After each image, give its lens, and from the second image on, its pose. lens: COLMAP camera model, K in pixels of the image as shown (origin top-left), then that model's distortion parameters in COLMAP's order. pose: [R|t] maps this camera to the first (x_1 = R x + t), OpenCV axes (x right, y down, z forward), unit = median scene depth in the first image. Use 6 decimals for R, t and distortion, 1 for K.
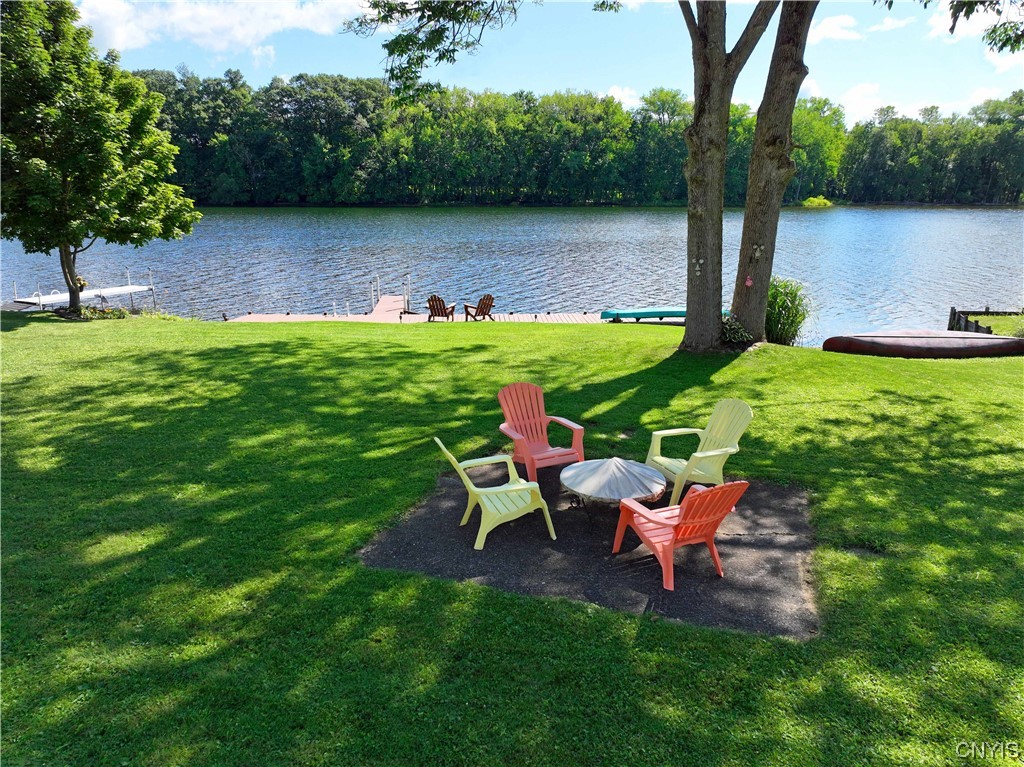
lens RADIAL K [[713.6, 0, 513.4], [0, 713.6, 384.9], [0, 0, 1]] dist [-0.001742, 0.009891]
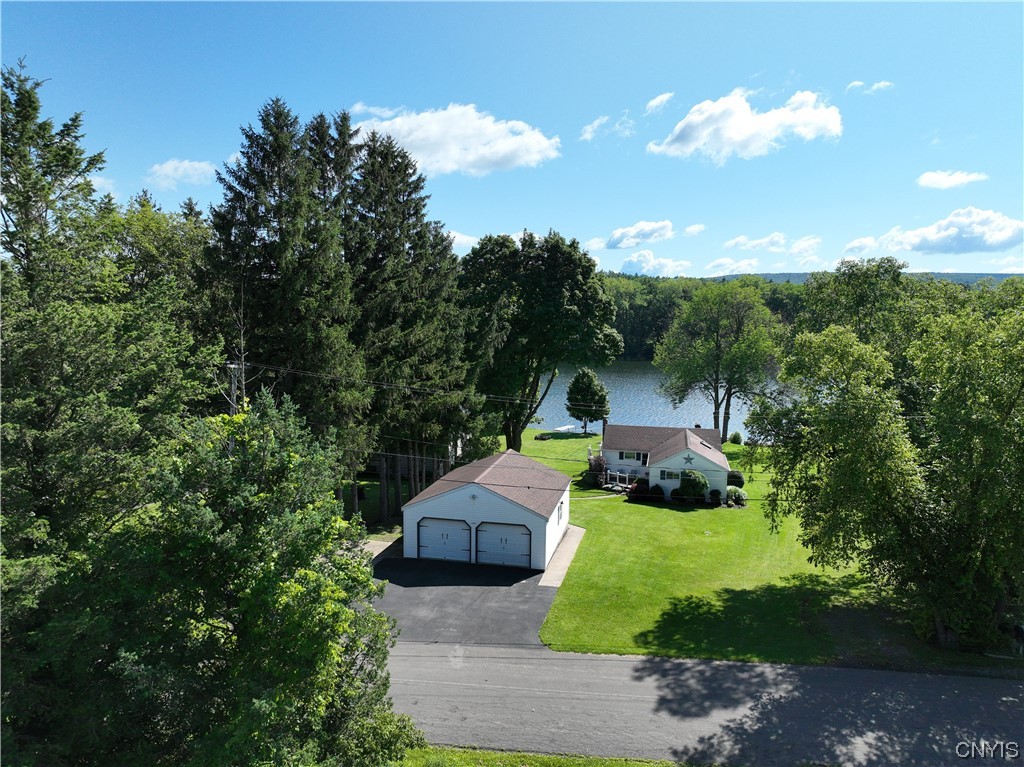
lens RADIAL K [[713.6, 0, 516.7], [0, 713.6, 385.3], [0, 0, 1]] dist [-0.001742, 0.009891]
pose [[0.990745, 0.017347, -0.134621, -0.341929], [-0.038820, 0.986584, -0.158569, 0.265495], [0.130065, 0.162327, 0.978127, -2.844758]]
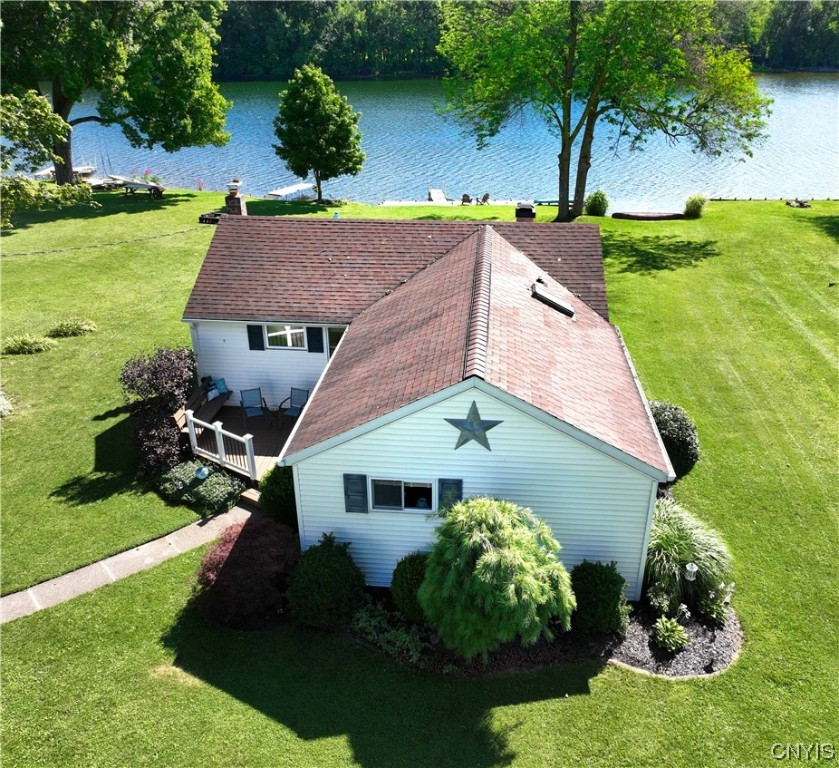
lens RADIAL K [[716.4, 0, 440.9], [0, 716.4, 384.6], [0, 0, 1]] dist [-0.001367, 0.011763]
pose [[0.999996, -0.001230, -0.002735, -0.150509], [0.001727, 0.981819, 0.189810, 0.038919], [0.002451, -0.189814, 0.981817, -1.208810]]
